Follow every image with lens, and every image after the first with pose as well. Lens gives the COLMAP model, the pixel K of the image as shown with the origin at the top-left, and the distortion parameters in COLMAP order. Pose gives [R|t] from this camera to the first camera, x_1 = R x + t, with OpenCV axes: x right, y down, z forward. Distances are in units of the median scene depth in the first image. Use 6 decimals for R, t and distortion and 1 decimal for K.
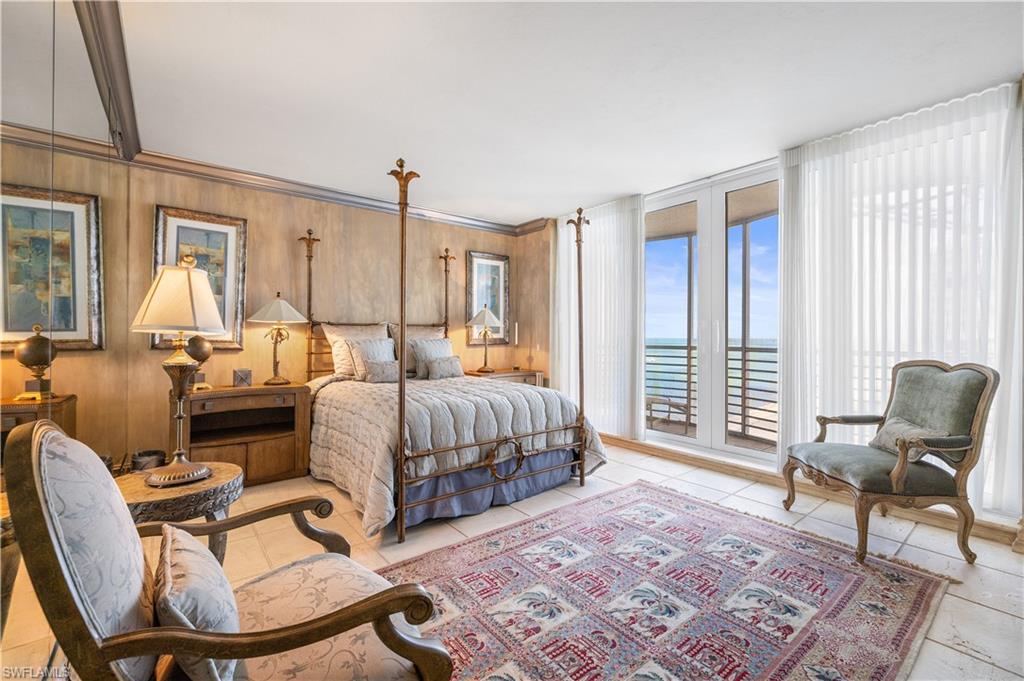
lens RADIAL K [[433.4, 0, 520.8], [0, 433.4, 318.9], [0, 0, 1]] dist [-0.000242, 0.000019]
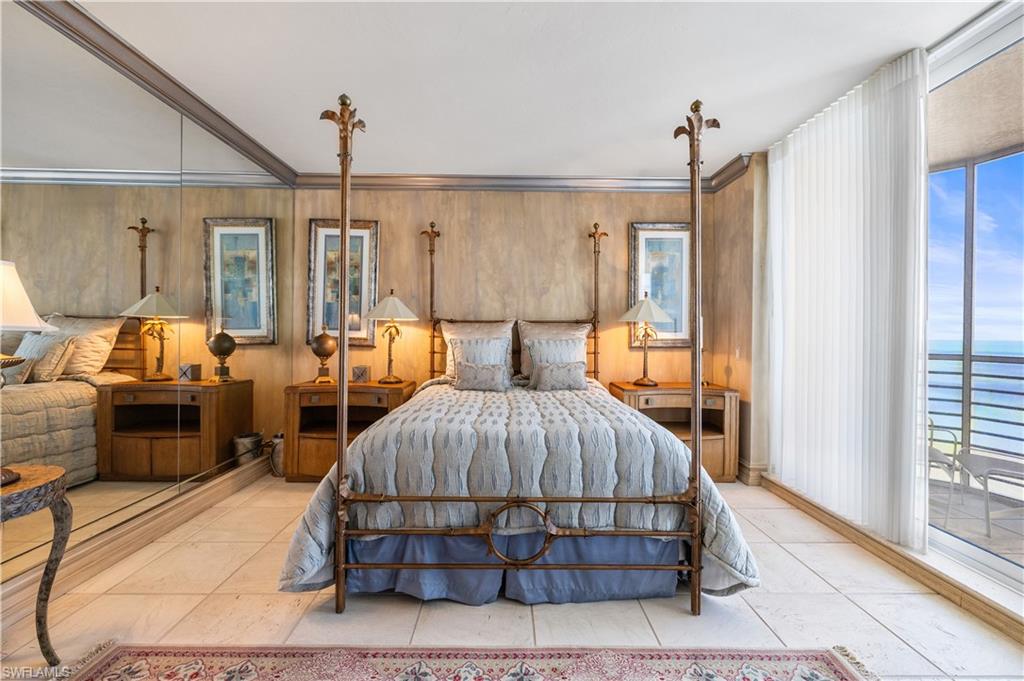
lens RADIAL K [[435.8, 0, 514.9], [0, 435.8, 325.8], [0, 0, 1]] dist [0.000558, 0.000279]
pose [[0.781782, -0.005300, -0.623529, 0.261536], [0.016674, 0.999784, 0.012407, 0.012600], [0.623329, -0.020096, 0.781702, 0.375814]]
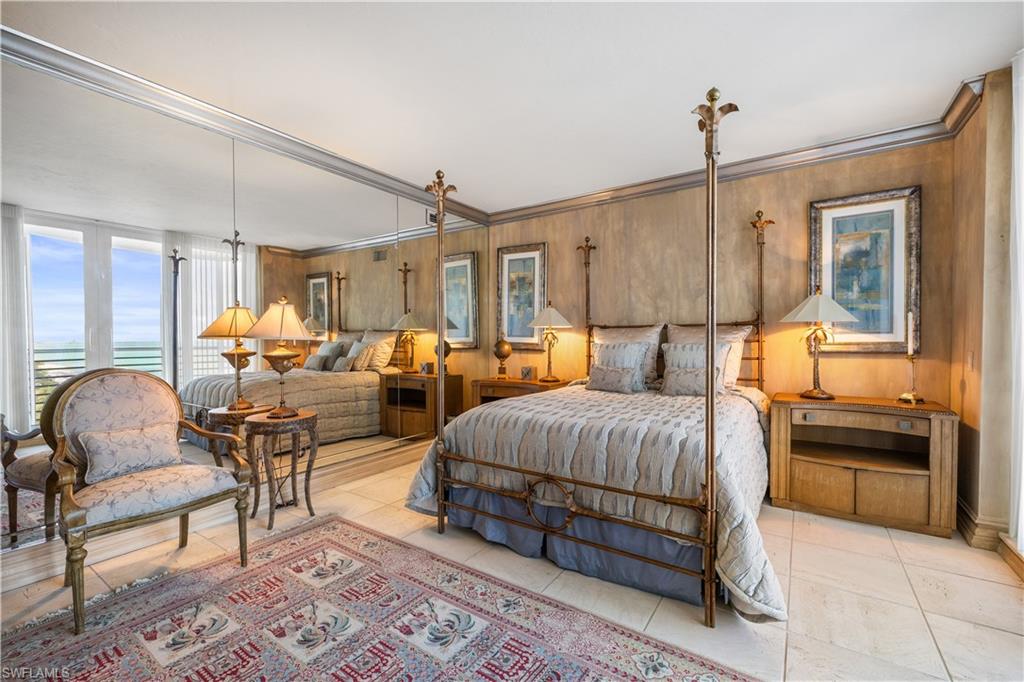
lens RADIAL K [[443.5, 0, 509.6], [0, 443.5, 335.7], [0, 0, 1]] dist [0.001299, 0.000062]
pose [[0.274131, -0.009525, -0.961645, 0.505916], [0.041100, 0.999153, 0.001820, 0.021522], [0.960814, -0.040022, 0.274290, 0.542200]]
